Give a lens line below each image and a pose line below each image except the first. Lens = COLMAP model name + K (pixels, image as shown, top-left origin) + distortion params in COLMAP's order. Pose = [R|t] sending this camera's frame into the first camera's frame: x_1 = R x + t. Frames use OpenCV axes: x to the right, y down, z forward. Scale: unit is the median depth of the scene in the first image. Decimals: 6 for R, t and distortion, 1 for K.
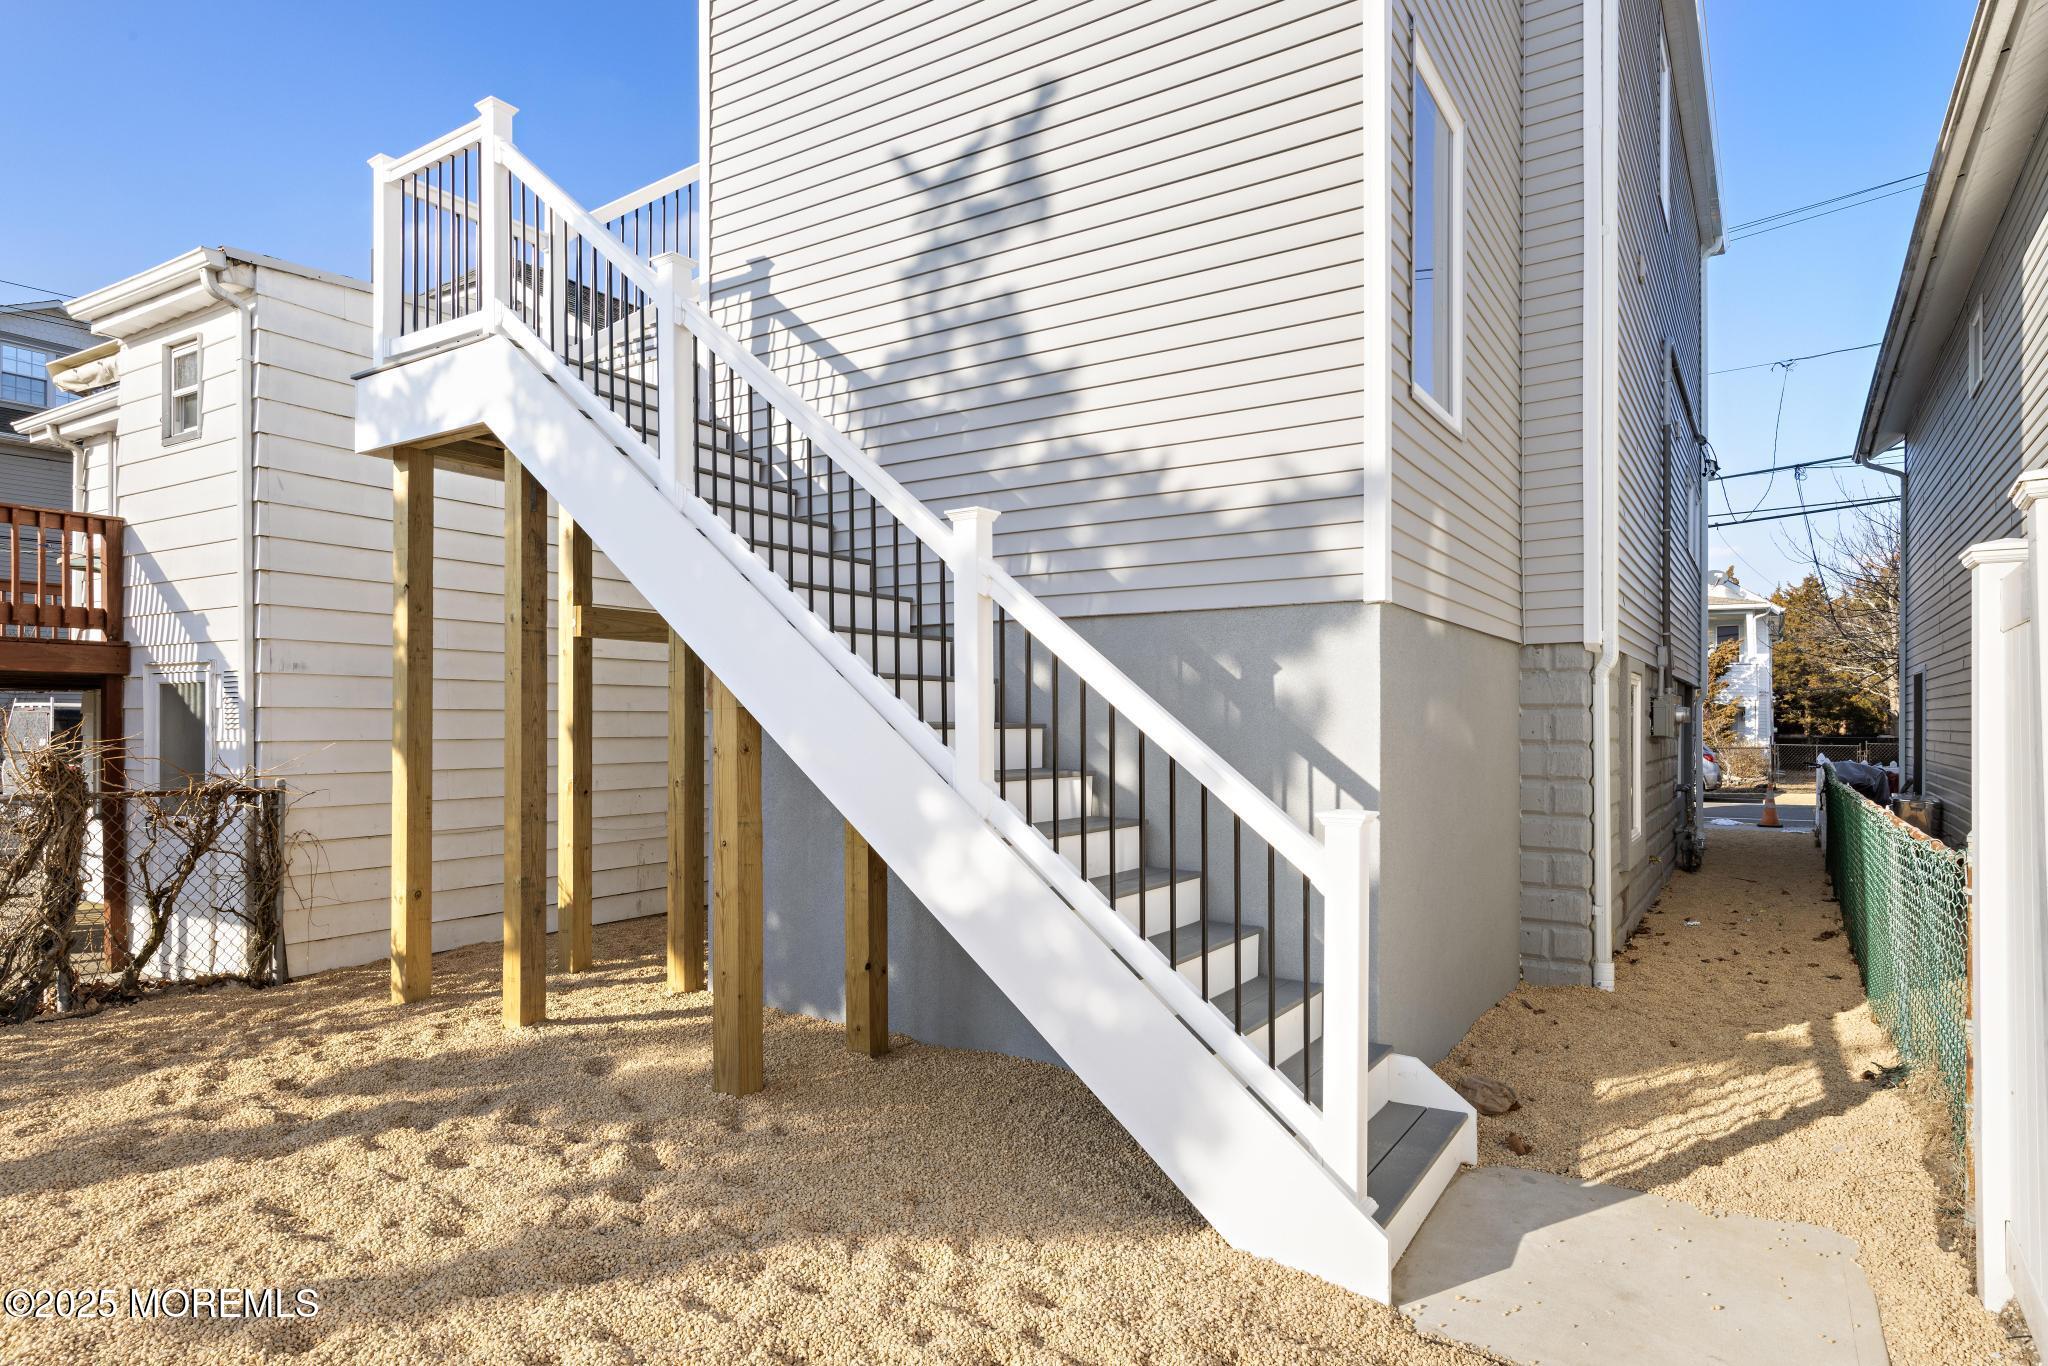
lens RADIAL K [[1161.7, 0, 1022.4], [0, 1161.7, 714.3], [0, 0, 1]] dist [-0.000635, -0.000116]
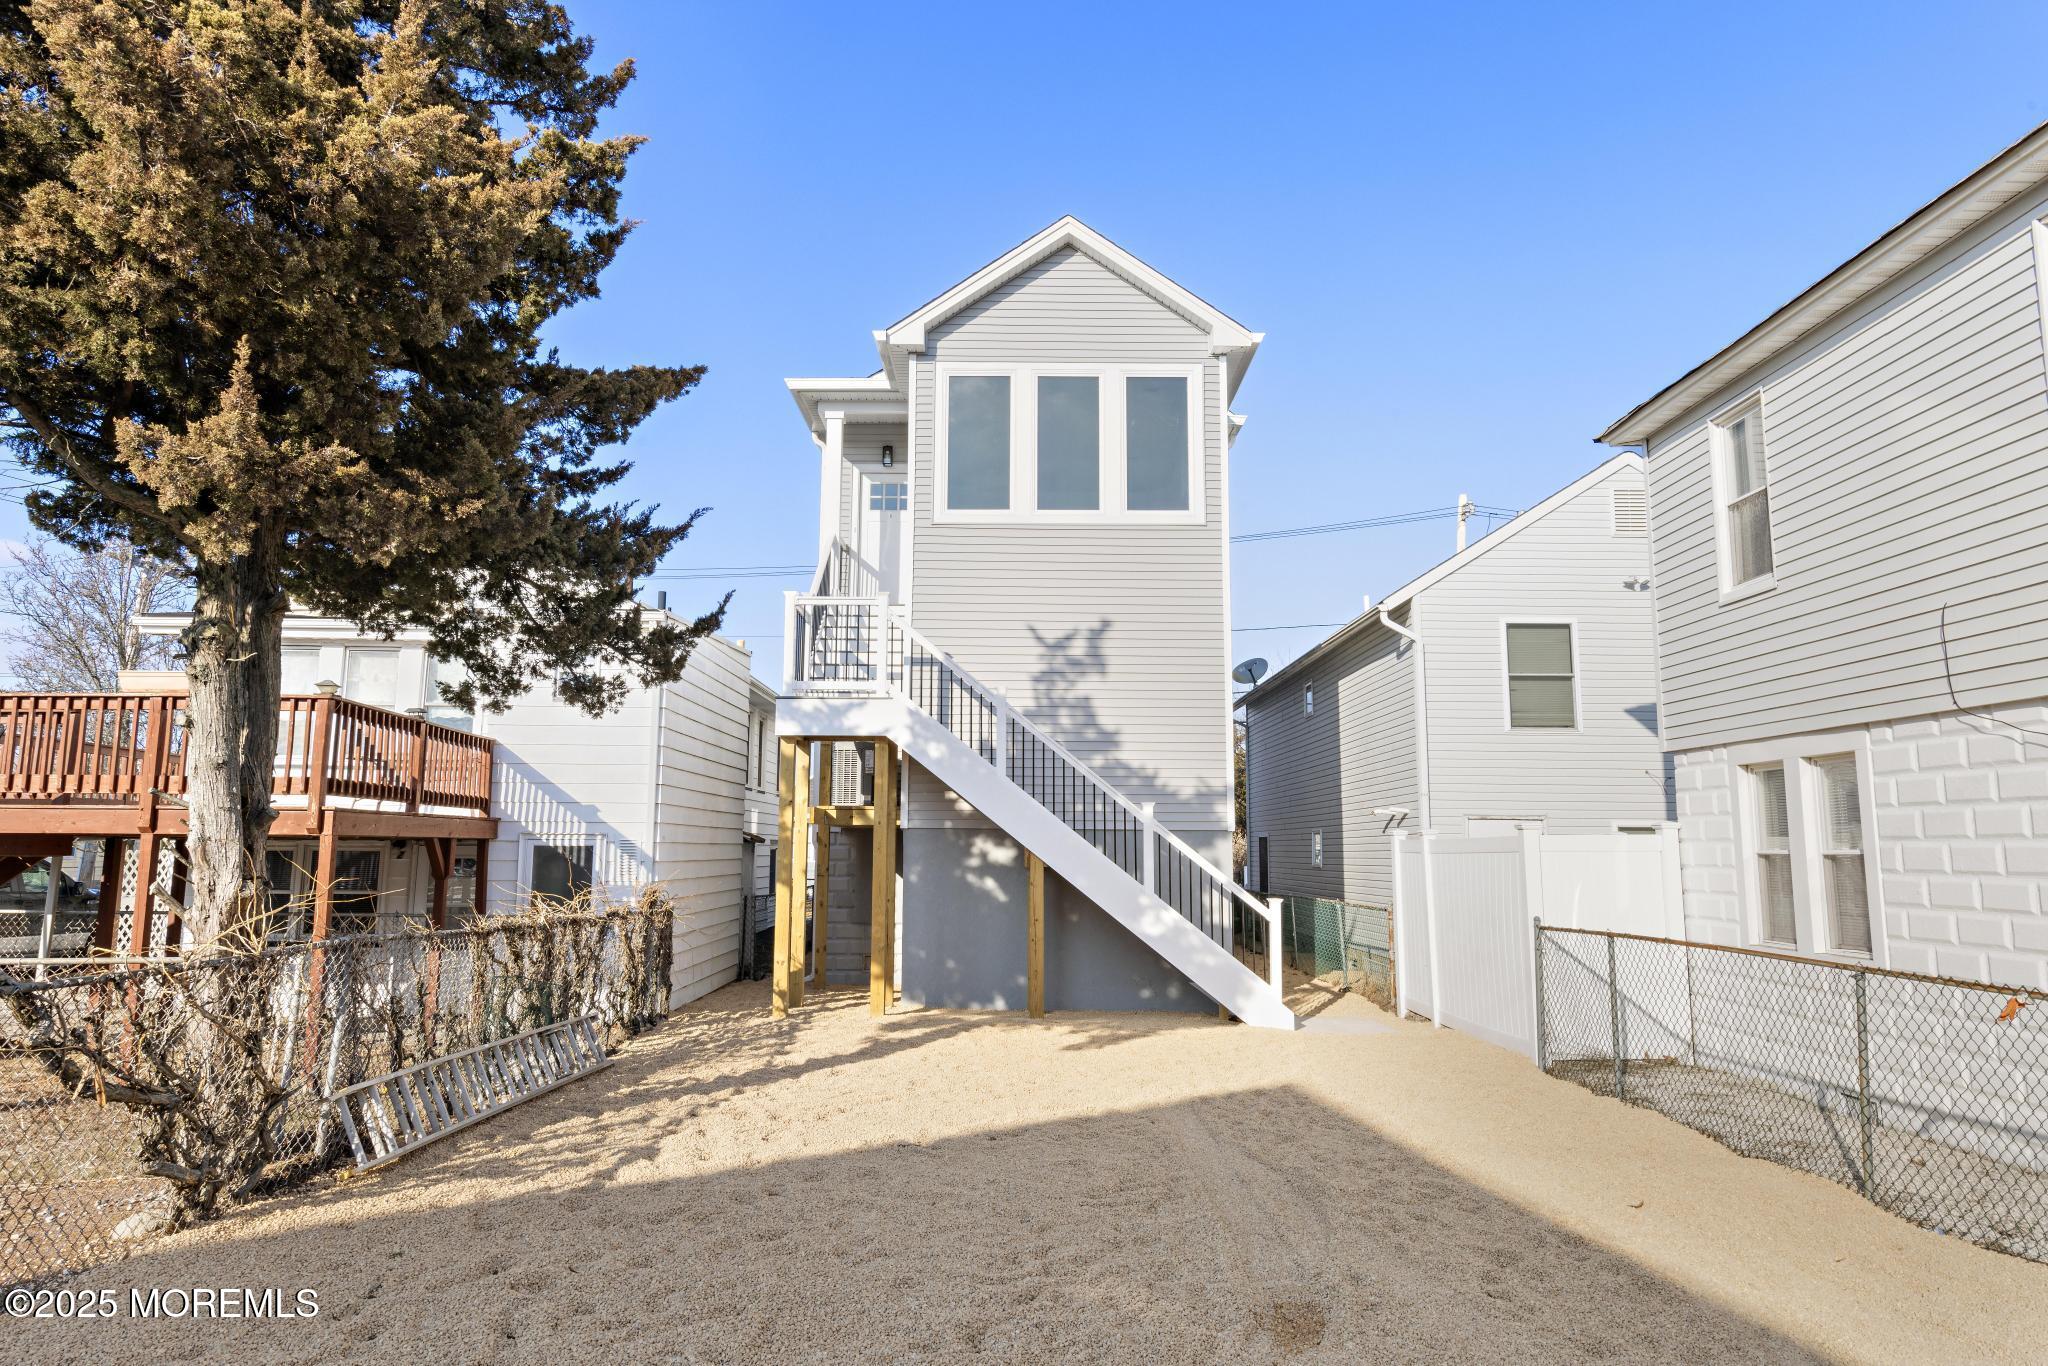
lens RADIAL K [[1286.6, 0, 1024.0], [0, 1286.6, 683.0], [0, 0, 1]] dist [0.000371, 0.000119]
pose [[0.831275, 0.076735, 0.550539, -1.669419], [-0.010217, 0.992368, -0.122890, -0.051242], [-0.555767, 0.096531, 0.825715, -1.232501]]
